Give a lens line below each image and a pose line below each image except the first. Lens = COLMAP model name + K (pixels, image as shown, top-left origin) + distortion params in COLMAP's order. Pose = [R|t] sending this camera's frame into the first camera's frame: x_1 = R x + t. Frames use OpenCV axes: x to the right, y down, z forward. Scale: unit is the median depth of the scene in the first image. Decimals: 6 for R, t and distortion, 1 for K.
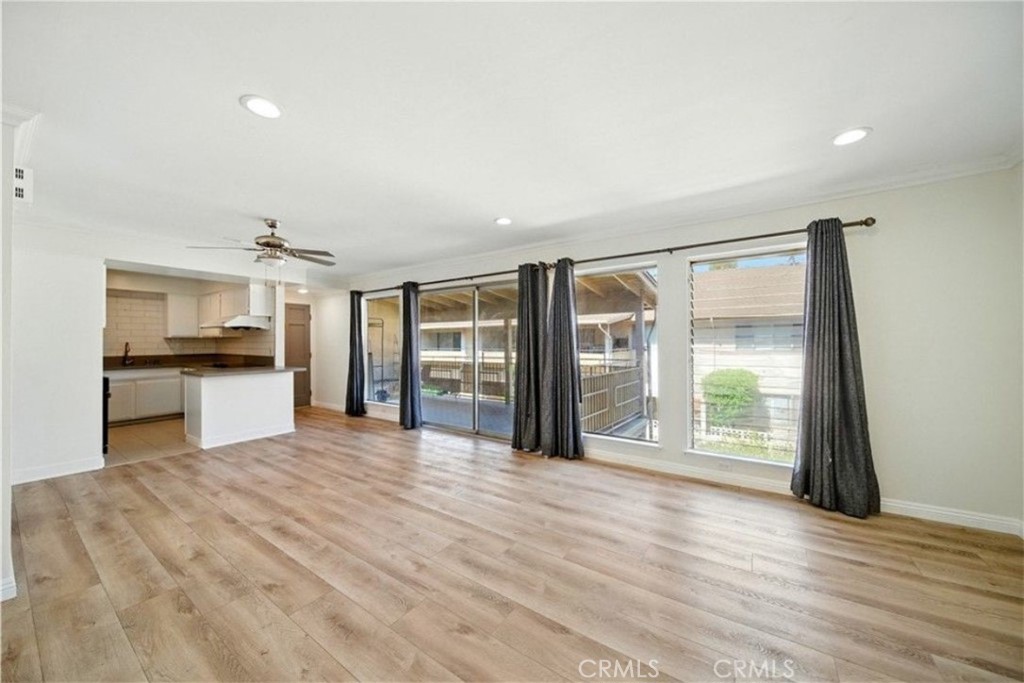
lens RADIAL K [[362.6, 0, 510.0], [0, 362.6, 337.7], [0, 0, 1]] dist [-0.003029, -0.000533]
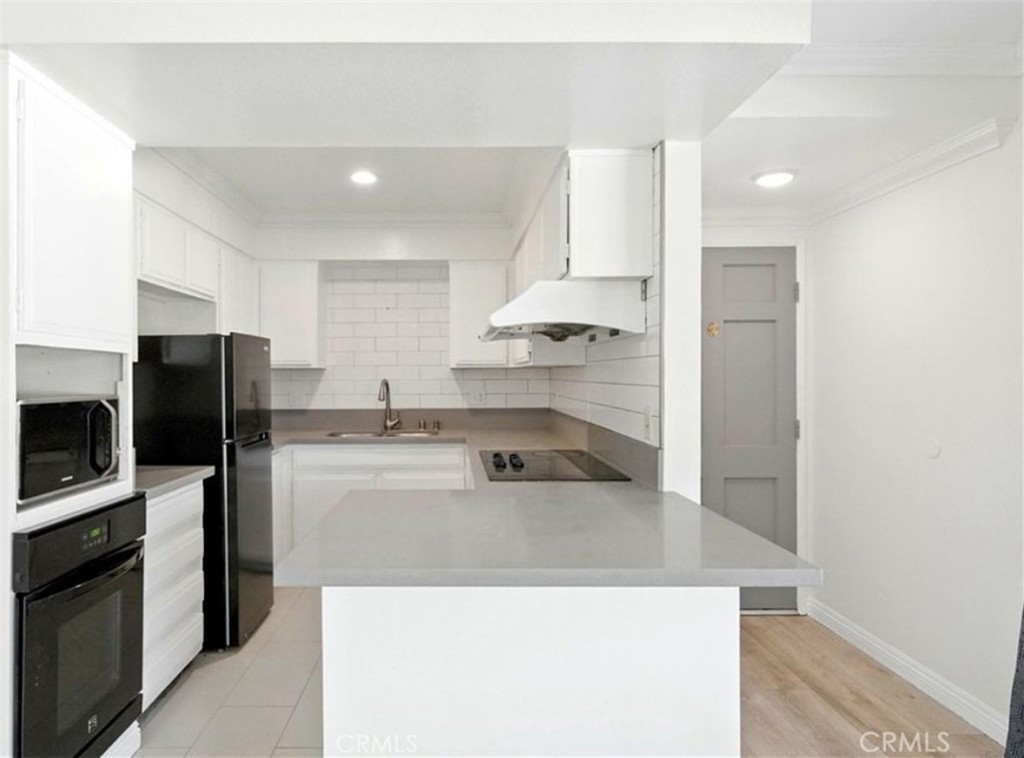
lens RADIAL K [[626.0, 0, 450.6], [0, 626.0, 375.7], [0, 0, 1]] dist [0.000969, 0.000416]
pose [[0.568067, 0.004998, -0.822967, -0.752118], [0.008077, 0.999900, 0.011647, 0.000092], [0.822943, -0.013263, 0.567969, 1.249646]]
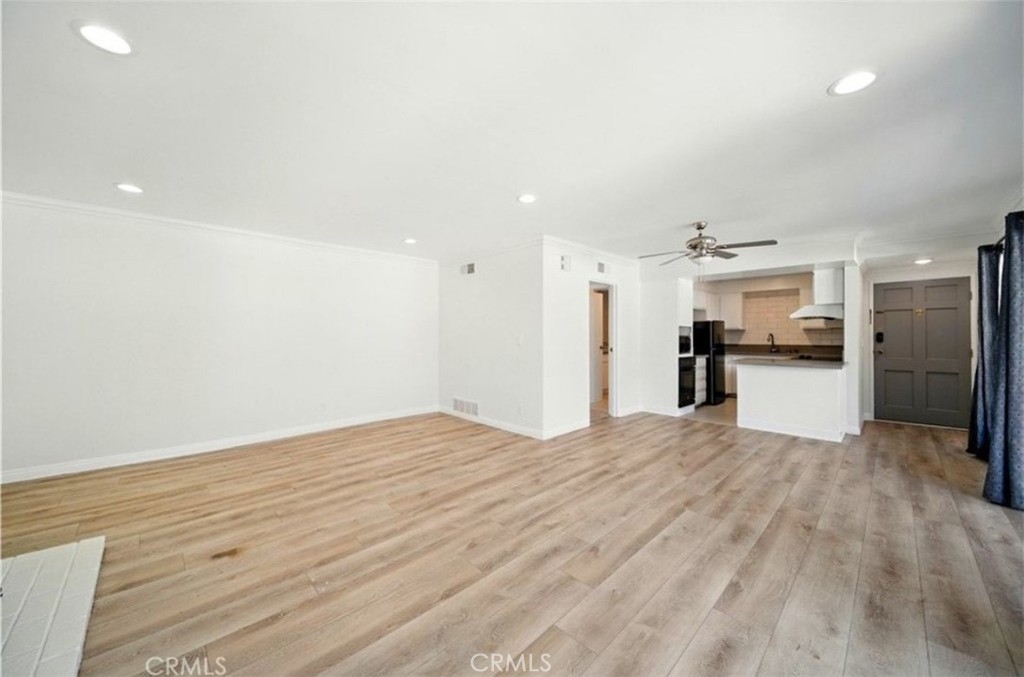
lens RADIAL K [[370.3, 0, 509.3], [0, 370.3, 333.0], [0, 0, 1]] dist [0.002151, -0.000708]
pose [[-0.193623, 0.000547, -0.981076, 0.650506], [0.012953, 0.999914, -0.001999, 0.005287], [0.980991, -0.013095, -0.193613, 0.758664]]
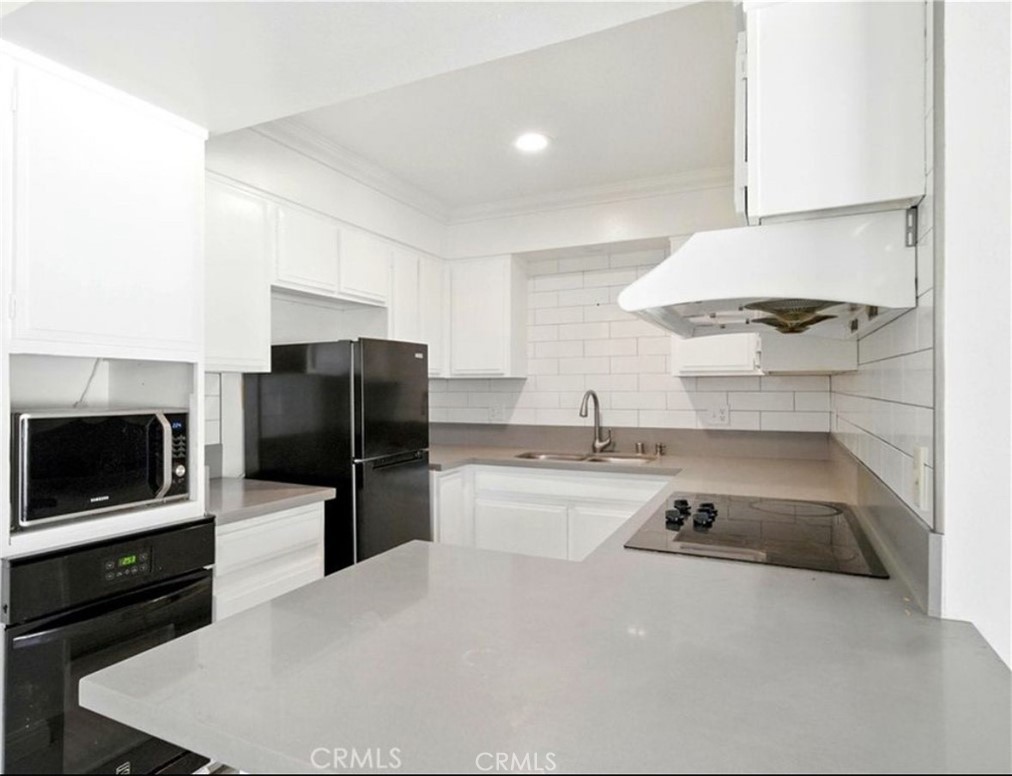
lens RADIAL K [[631.1, 0, 429.5], [0, 631.1, 382.8], [0, 0, 1]] dist [-0.003505, 0.007179]
pose [[0.102306, 0.000120, -0.994753, -0.876558], [0.013520, 0.999907, 0.001511, 0.003256], [0.994661, -0.013603, 0.102295, 1.537006]]
